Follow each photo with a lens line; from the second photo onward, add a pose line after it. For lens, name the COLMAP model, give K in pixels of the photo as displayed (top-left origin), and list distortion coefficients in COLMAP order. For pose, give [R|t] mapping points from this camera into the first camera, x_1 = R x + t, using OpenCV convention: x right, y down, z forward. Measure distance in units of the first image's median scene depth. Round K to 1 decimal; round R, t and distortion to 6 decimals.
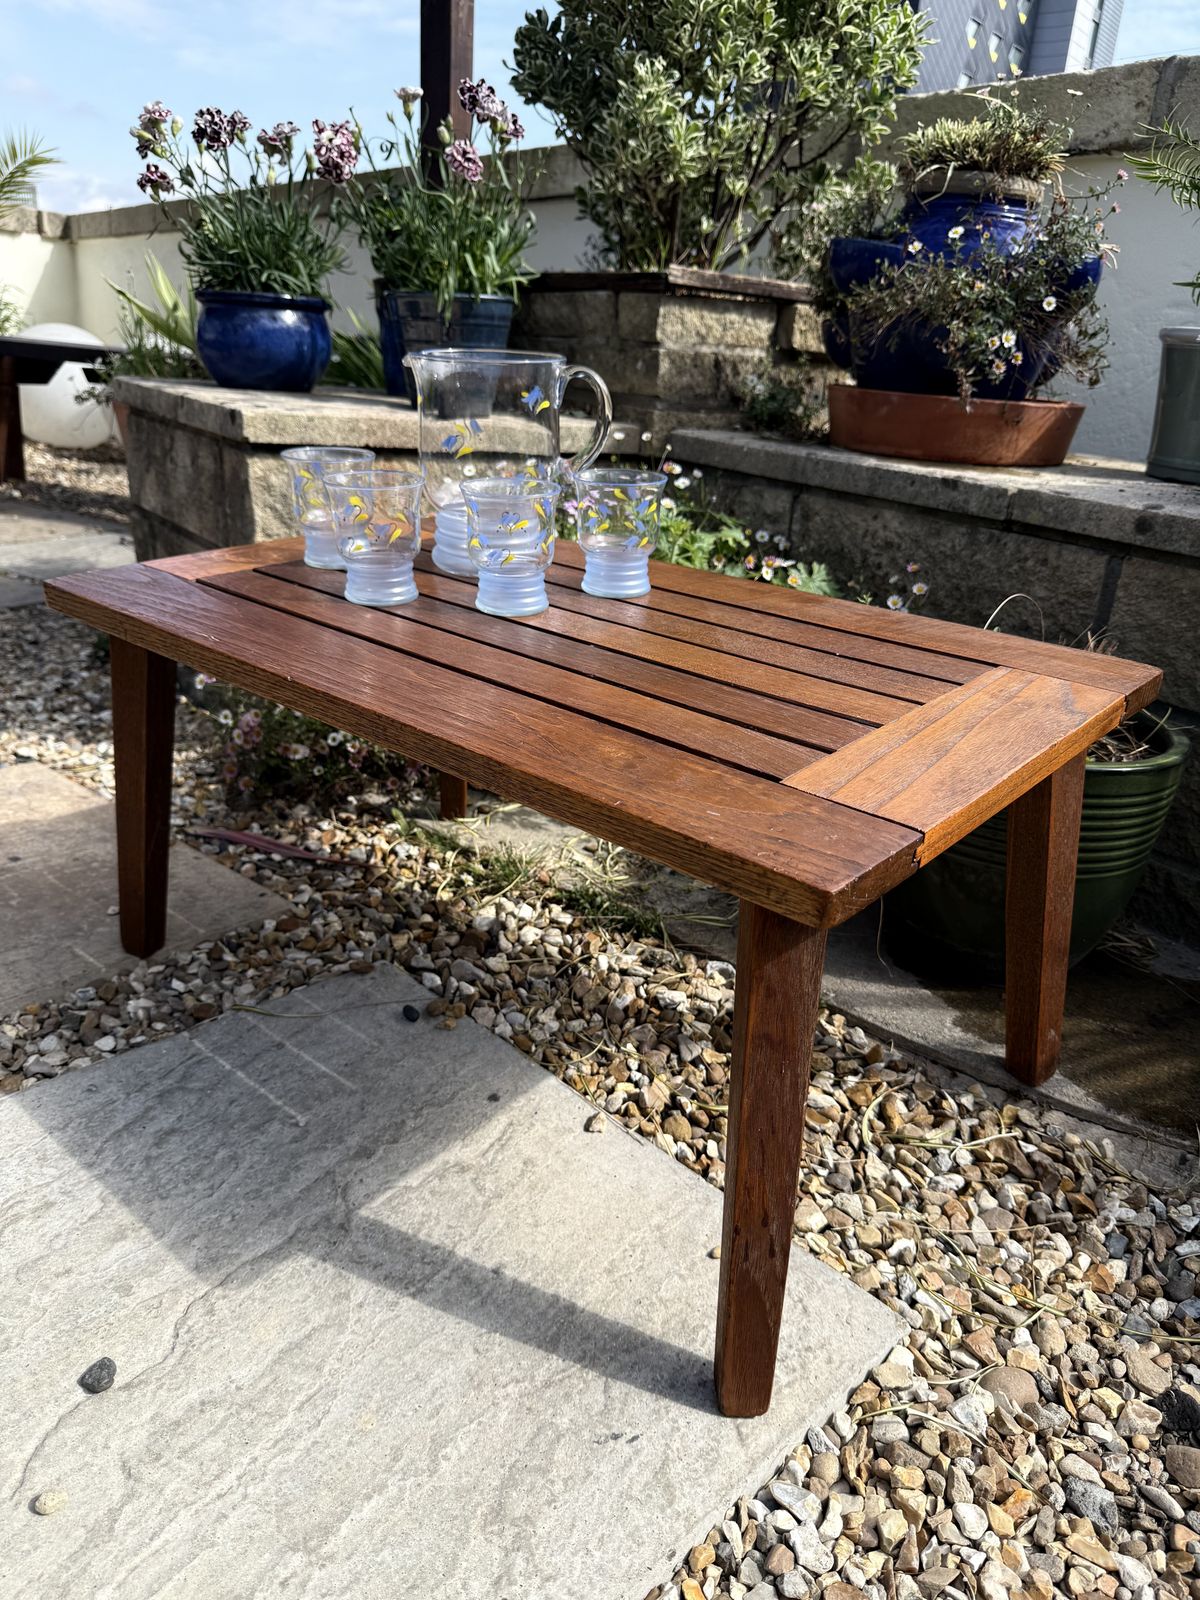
lens RADIAL K [[1147.2, 0, 600.0], [0, 1147.2, 800.0], [0, 0, 1]] dist [0.000270, -0.016723]
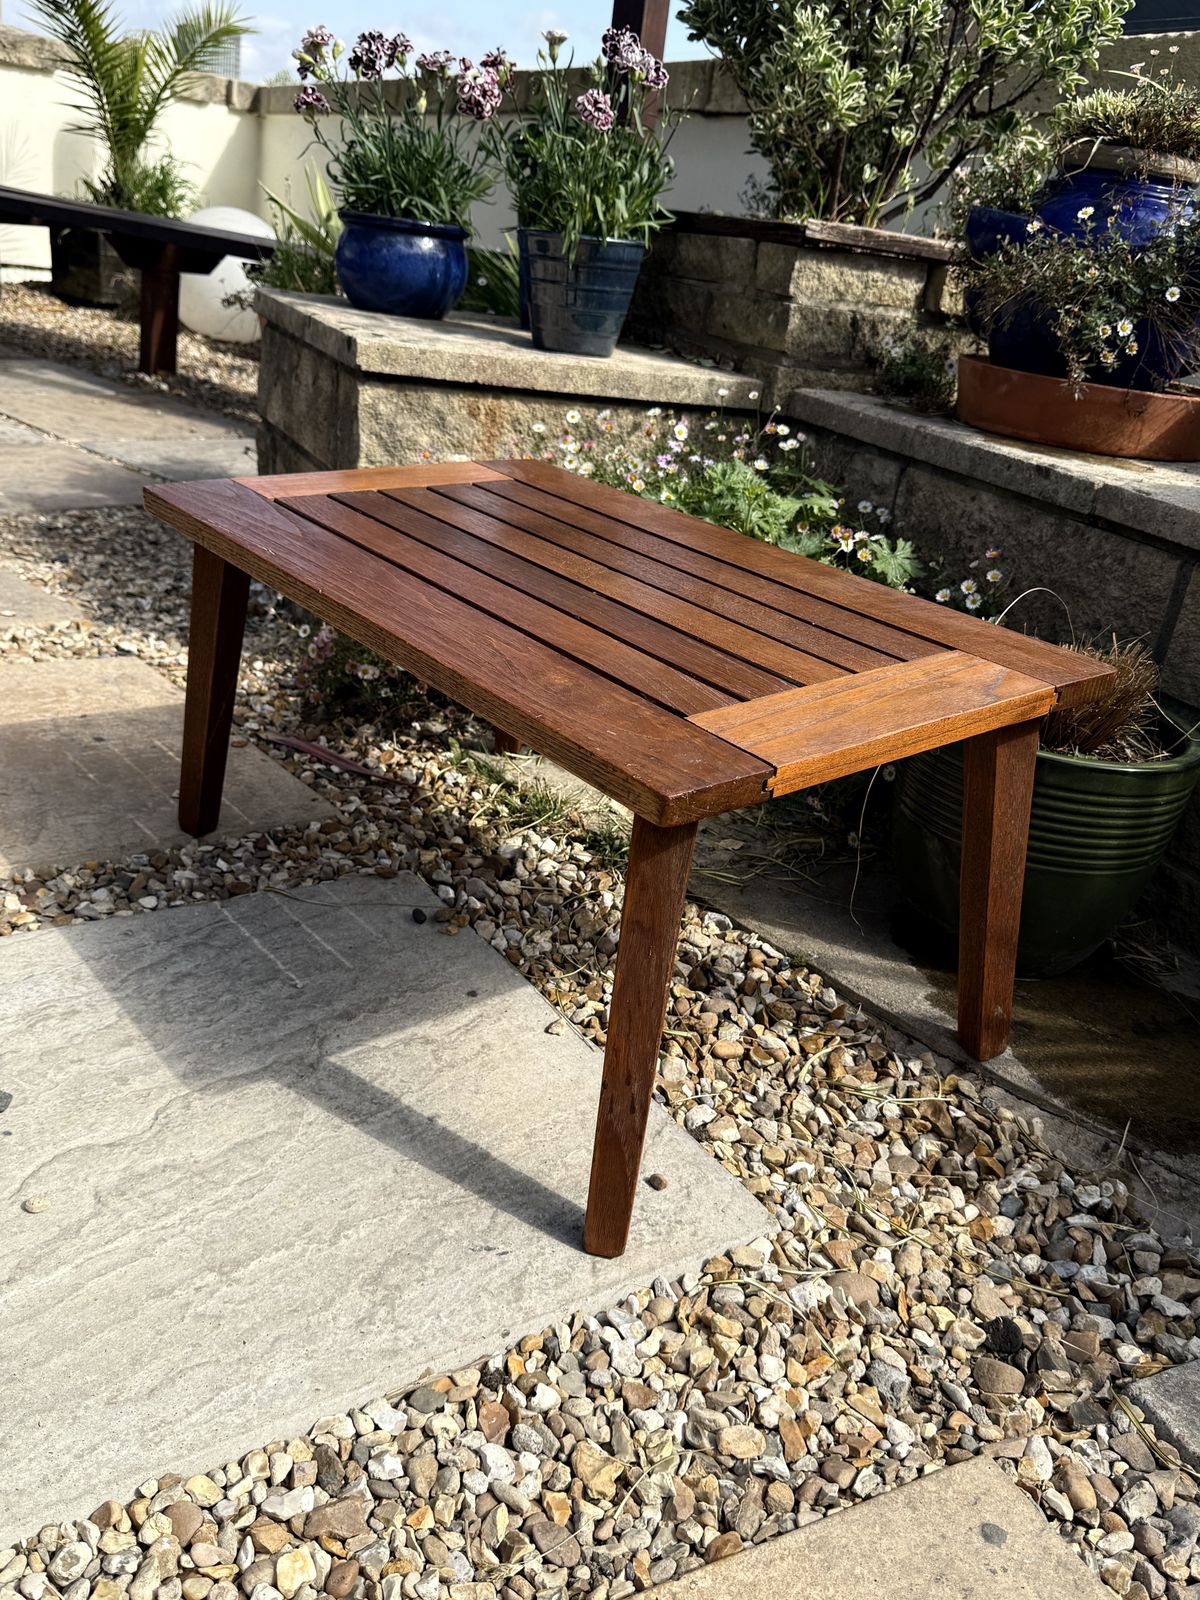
lens RADIAL K [[1337.1, 0, 599.7], [0, 1337.1, 790.5], [0, 0, 1]] dist [0.077245, -0.155431]
pose [[0.982678, 0.124043, -0.137682, 0.190818], [-0.123653, 0.992260, 0.011415, 0.038203], [0.138033, 0.005807, 0.990411, -0.273640]]
